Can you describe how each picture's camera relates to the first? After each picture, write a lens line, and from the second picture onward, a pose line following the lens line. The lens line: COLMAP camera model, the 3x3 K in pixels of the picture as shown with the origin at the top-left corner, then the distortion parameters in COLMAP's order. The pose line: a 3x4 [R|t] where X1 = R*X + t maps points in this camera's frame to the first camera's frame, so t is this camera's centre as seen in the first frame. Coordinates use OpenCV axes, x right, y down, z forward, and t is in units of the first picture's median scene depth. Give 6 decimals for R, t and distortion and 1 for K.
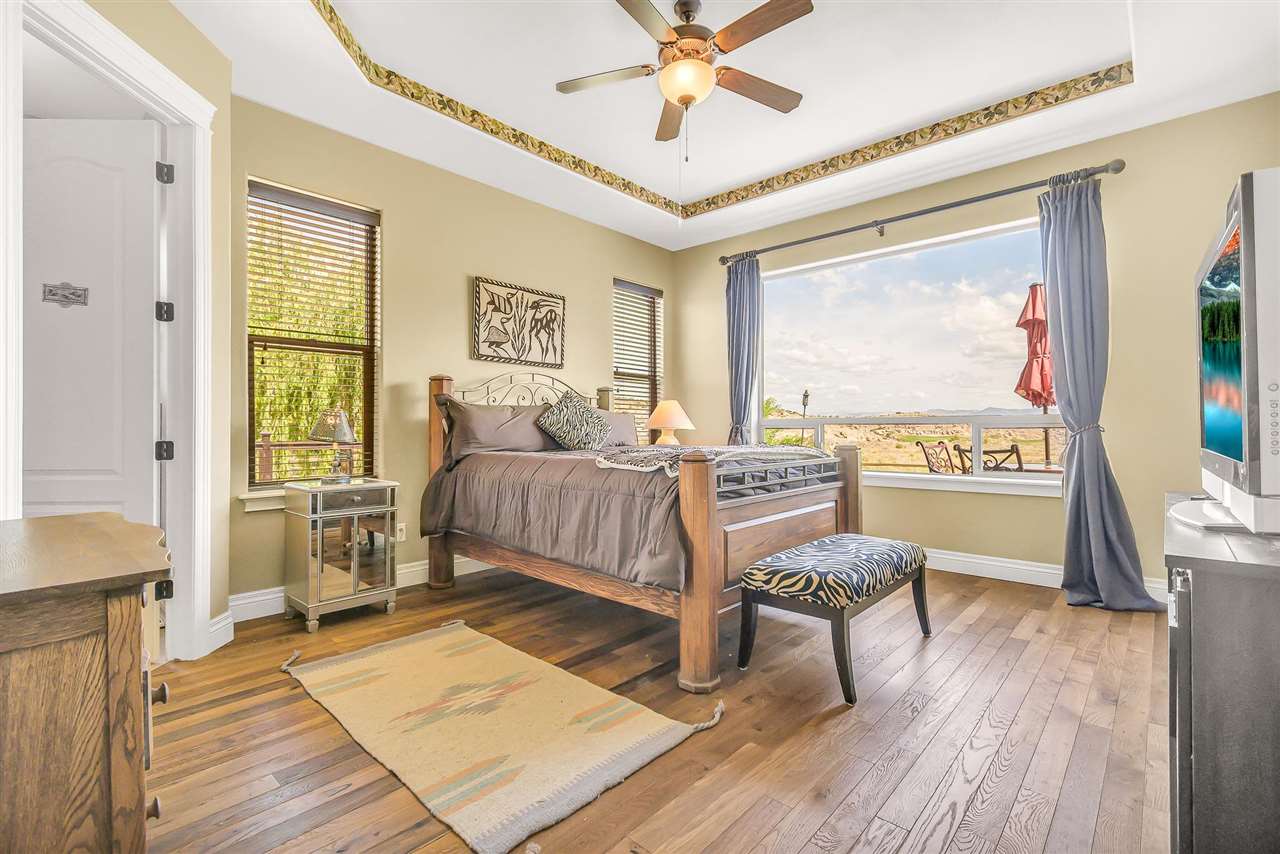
lens RADIAL K [[567.0, 0, 640.0], [0, 567.0, 427.0], [0, 0, 1]] dist [0.001247, 0.000159]
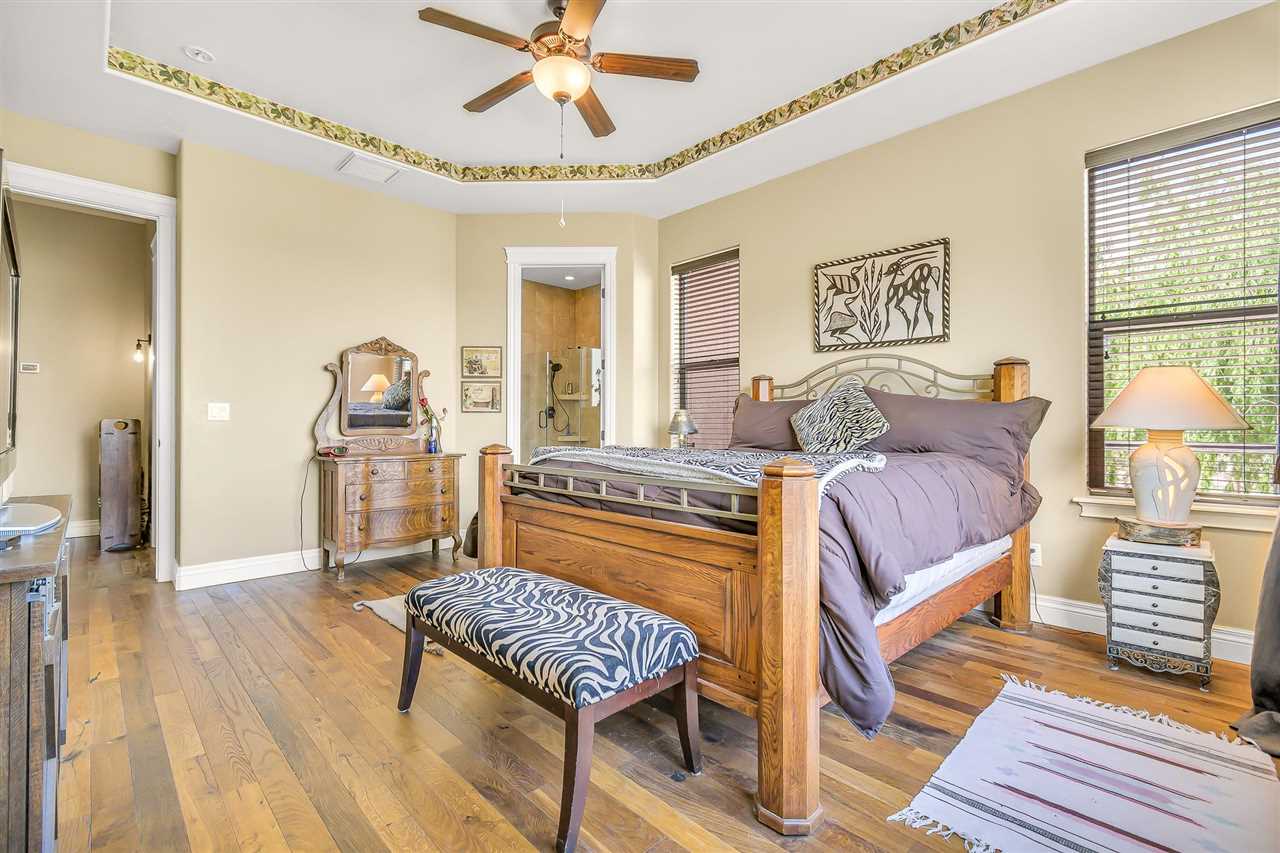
lens RADIAL K [[567.0, 0, 640.0], [0, 567.0, 426.5], [0, 0, 1]] dist [0.001247, 0.000159]
pose [[-0.063633, 0.008682, -0.997936, 0.633806], [0.001477, 0.999962, 0.008606, -0.002931], [0.997972, -0.000926, -0.063644, 0.709835]]
